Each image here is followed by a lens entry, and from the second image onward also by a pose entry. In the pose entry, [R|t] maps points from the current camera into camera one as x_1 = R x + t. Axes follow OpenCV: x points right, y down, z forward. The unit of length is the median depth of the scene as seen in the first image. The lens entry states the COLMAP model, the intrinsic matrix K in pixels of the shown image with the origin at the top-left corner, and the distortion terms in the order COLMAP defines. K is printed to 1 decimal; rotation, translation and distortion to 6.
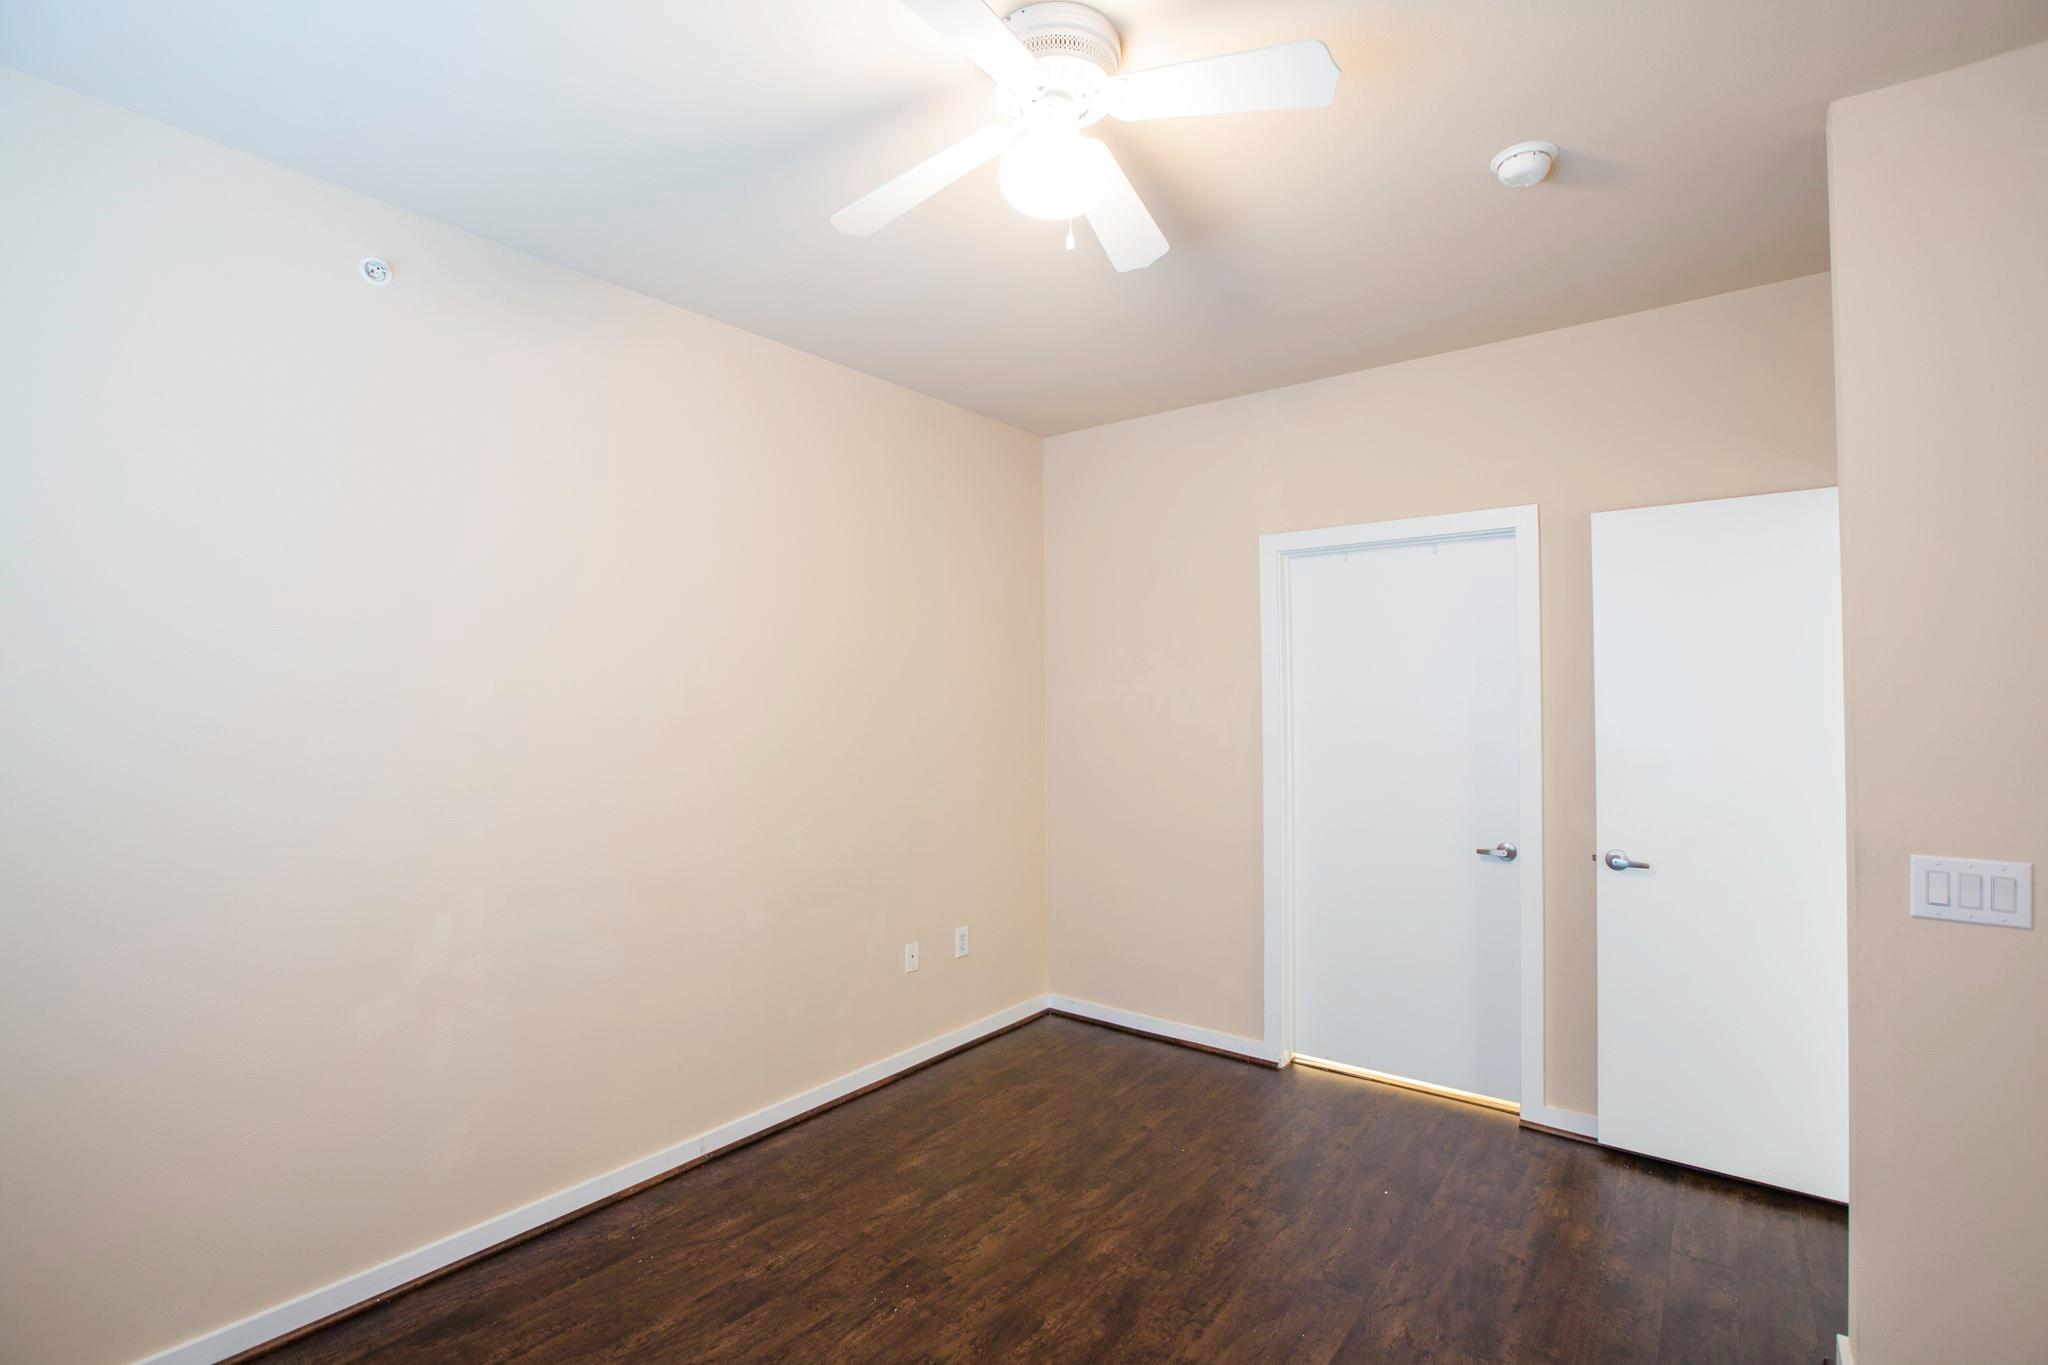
lens RADIAL K [[929.3, 0, 1017.8], [0, 929.3, 669.9], [0, 0, 1]] dist [-0.049947, 0.015063]
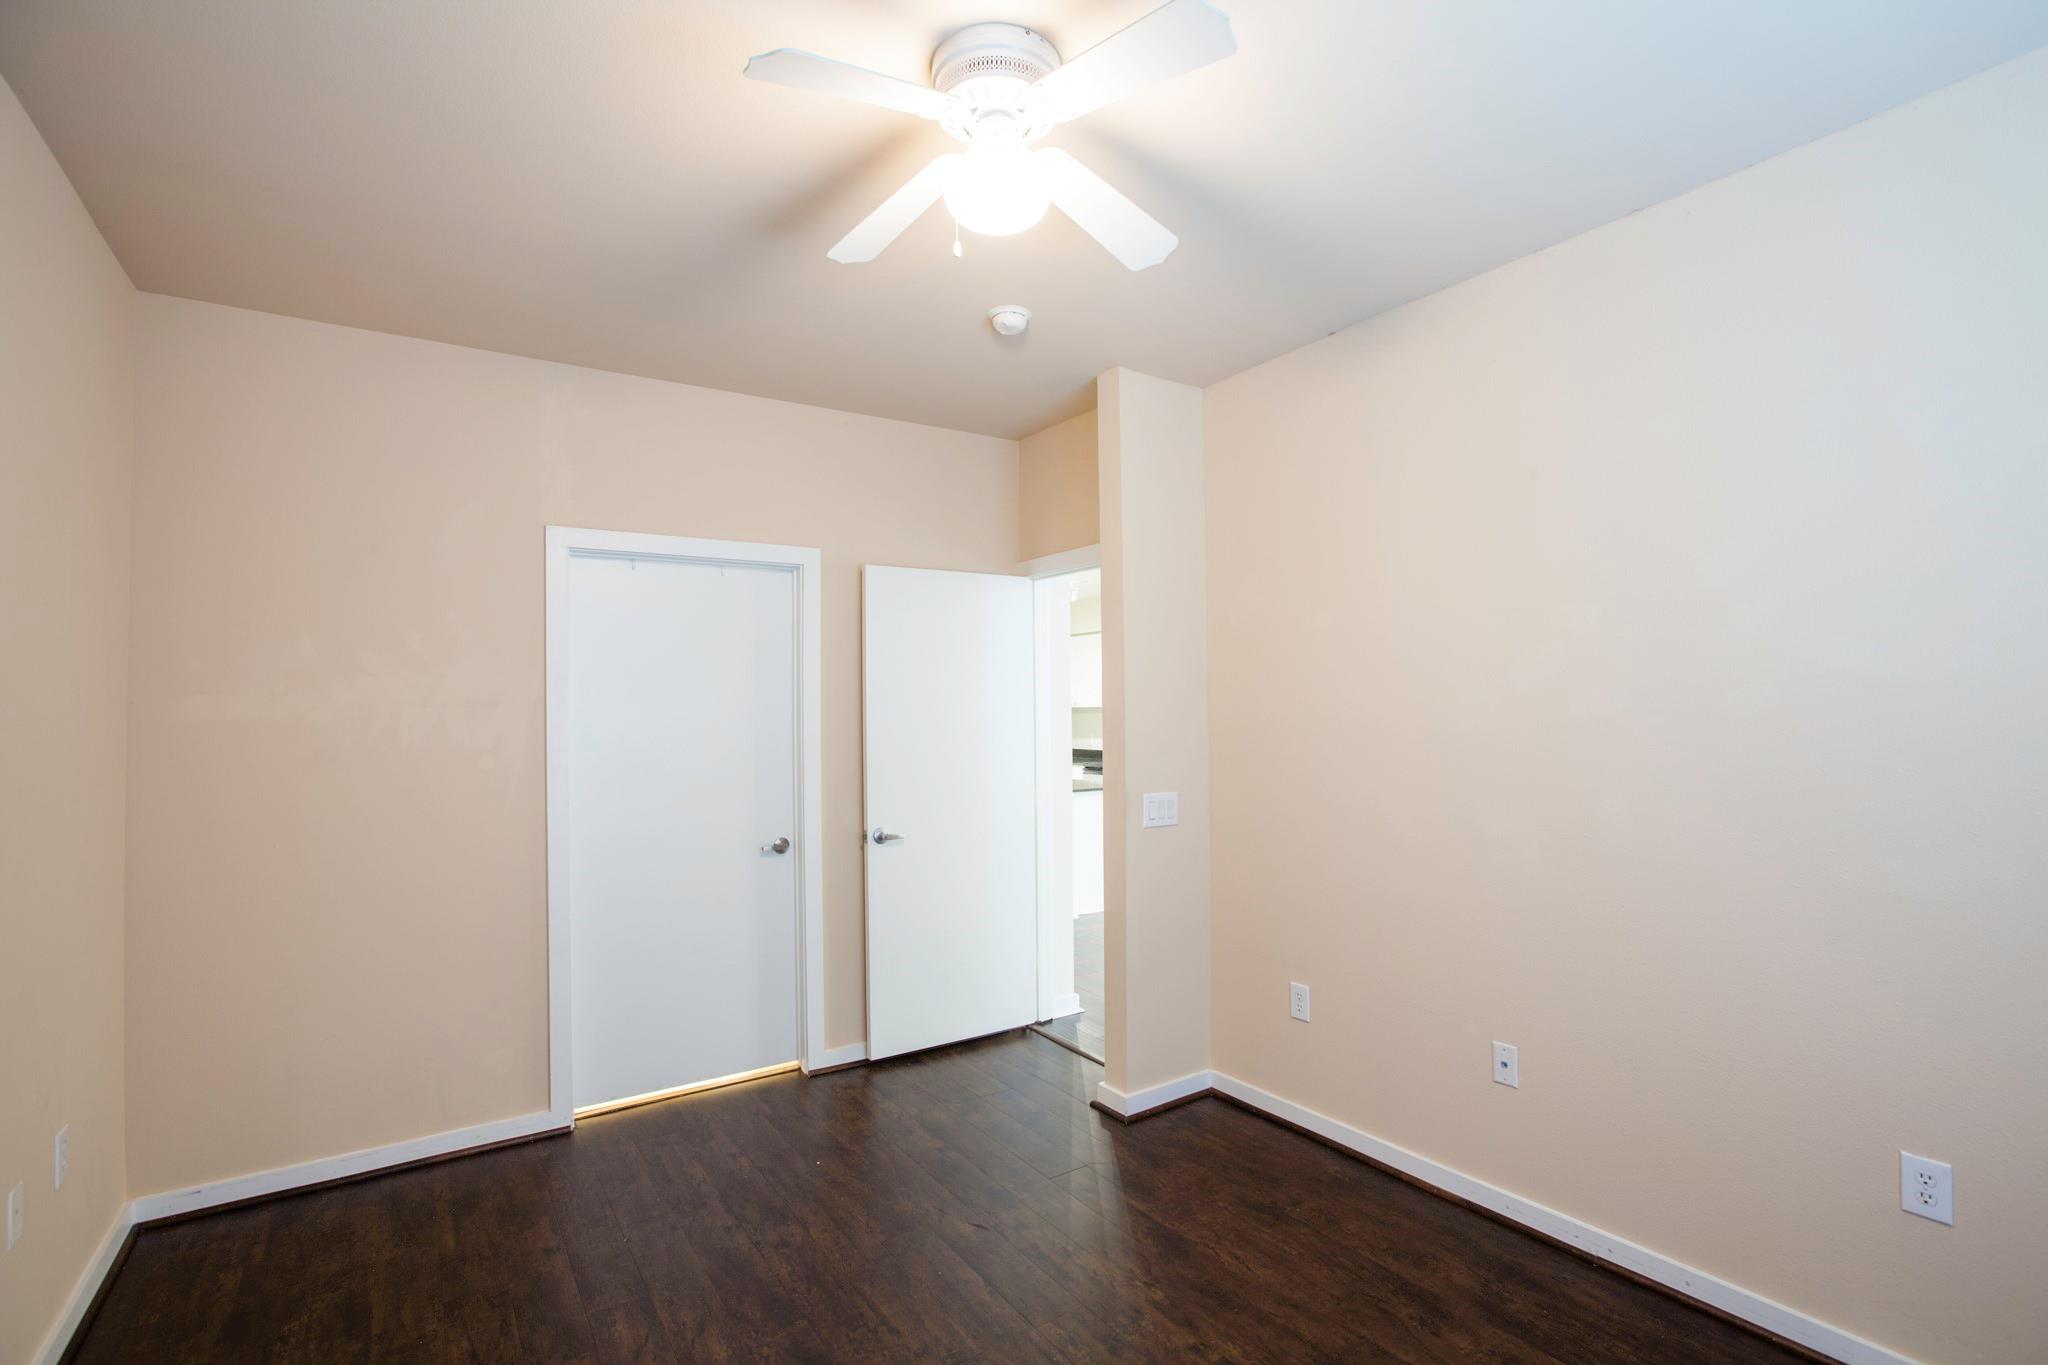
lens RADIAL K [[929.3, 0, 1043.7], [0, 929.3, 673.5], [0, 0, 1]] dist [-0.049947, 0.015063]
pose [[0.297765, 0.035804, 0.953967, -0.541857], [-0.020945, 0.999301, -0.030967, 0.014351], [-0.954409, -0.010759, 0.298307, 0.390276]]
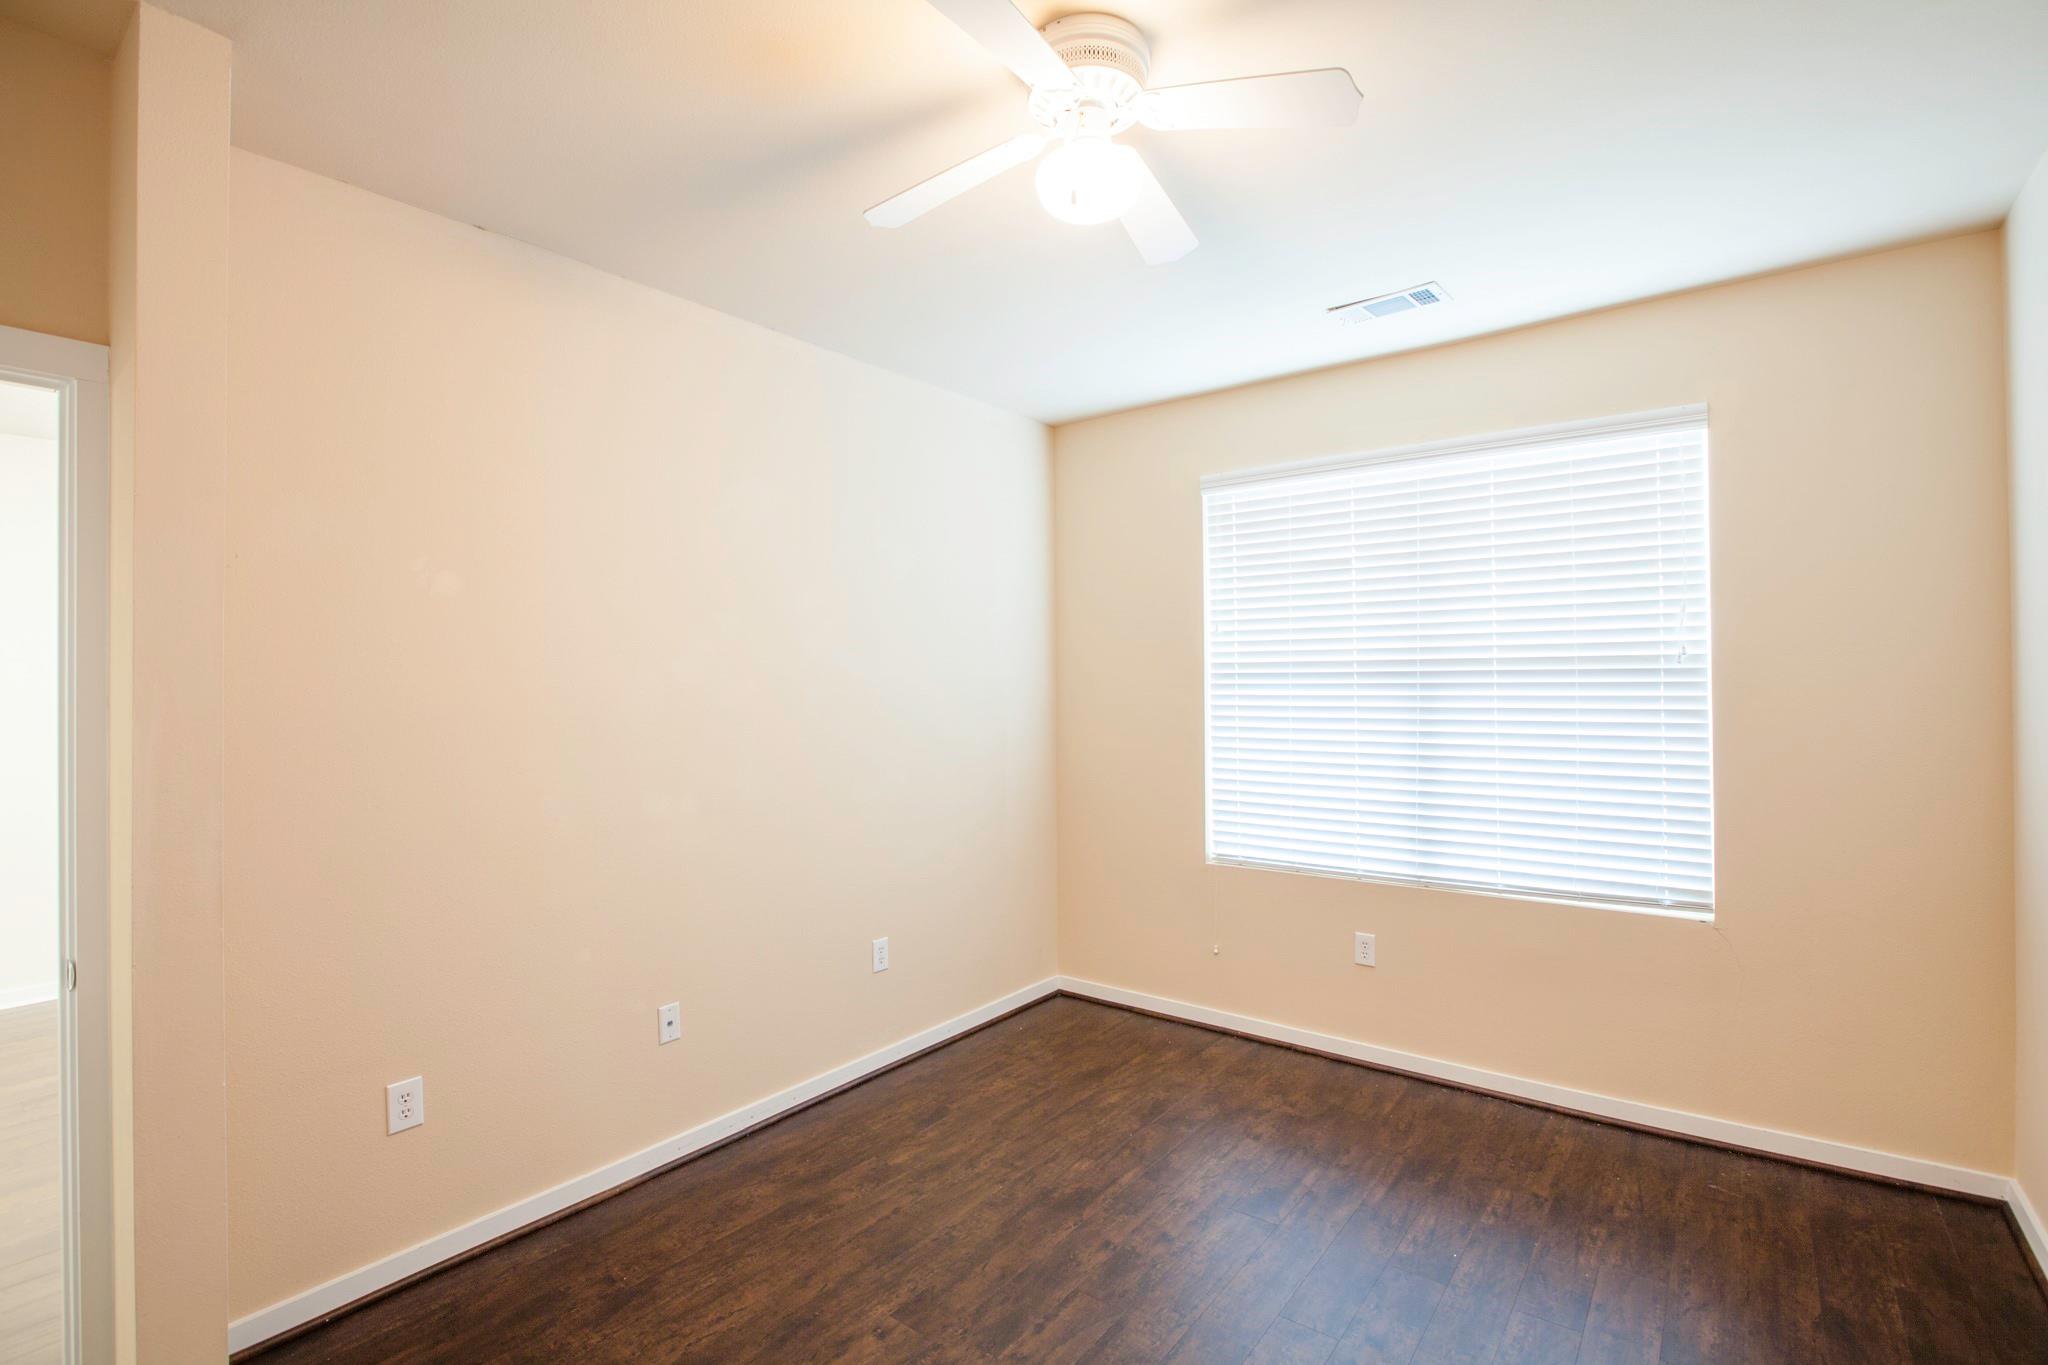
lens RADIAL K [[929.3, 0, 1016.7], [0, 929.3, 680.2], [0, 0, 1]] dist [-0.049947, 0.015063]
pose [[-0.999938, 0.010838, -0.002504, 0.077461], [0.010942, 0.998886, -0.045902, 0.041191], [0.002003, -0.045926, -0.998943, 1.211276]]
